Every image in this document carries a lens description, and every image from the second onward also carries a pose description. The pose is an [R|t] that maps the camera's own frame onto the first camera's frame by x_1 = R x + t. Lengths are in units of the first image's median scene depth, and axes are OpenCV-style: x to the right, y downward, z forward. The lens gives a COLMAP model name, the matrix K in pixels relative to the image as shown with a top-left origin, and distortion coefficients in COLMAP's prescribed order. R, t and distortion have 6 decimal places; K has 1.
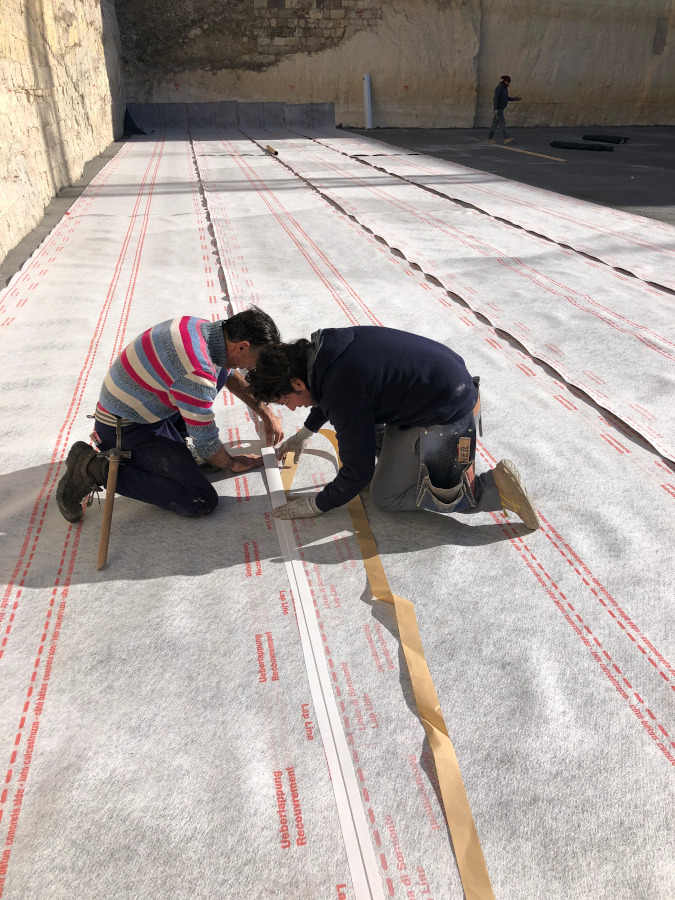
lens RADIAL K [[733.1, 0, 337.5], [0, 733.1, 450.0], [0, 0, 1]] dist [0.011963, 0.018705]
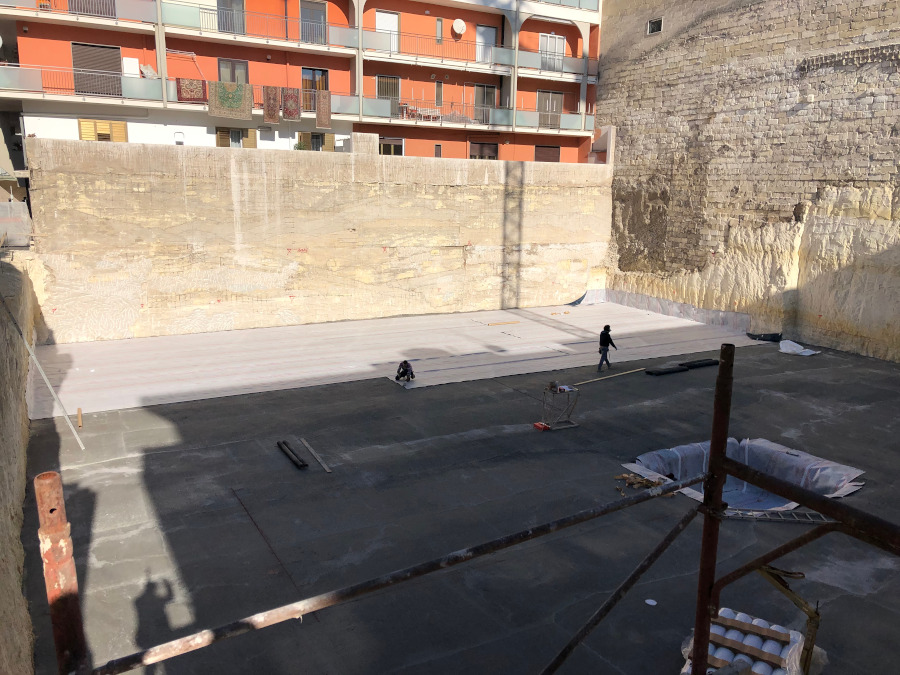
lens RADIAL K [[726.4, 0, 445.6], [0, 726.4, 335.0], [0, 0, 1]] dist [0.066082, -0.093225]
pose [[0.306025, 0.188981, -0.933078, 1.239375], [-0.436795, 0.898725, 0.038766, -0.269651], [0.845907, 0.395701, 0.357578, 0.094897]]
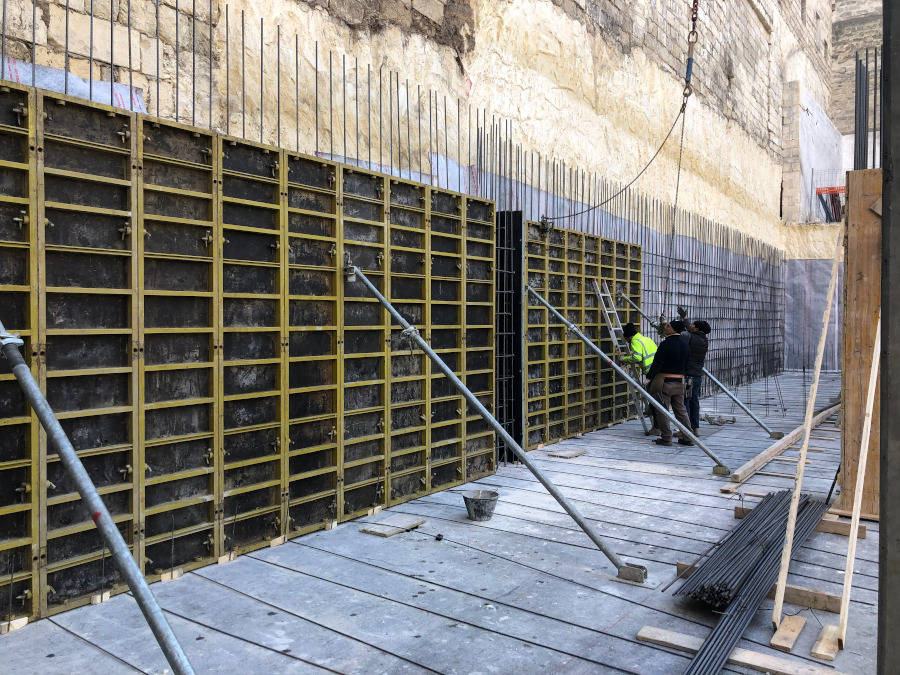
lens RADIAL K [[733.1, 0, 451.0], [0, 733.1, 329.5], [0, 0, 1]] dist [0.011963, 0.018705]
pose [[0.724873, -0.008674, 0.688828, -0.050162], [0.299295, 0.904583, -0.303566, -0.448826], [-0.620469, 0.426209, 0.658304, 0.831310]]
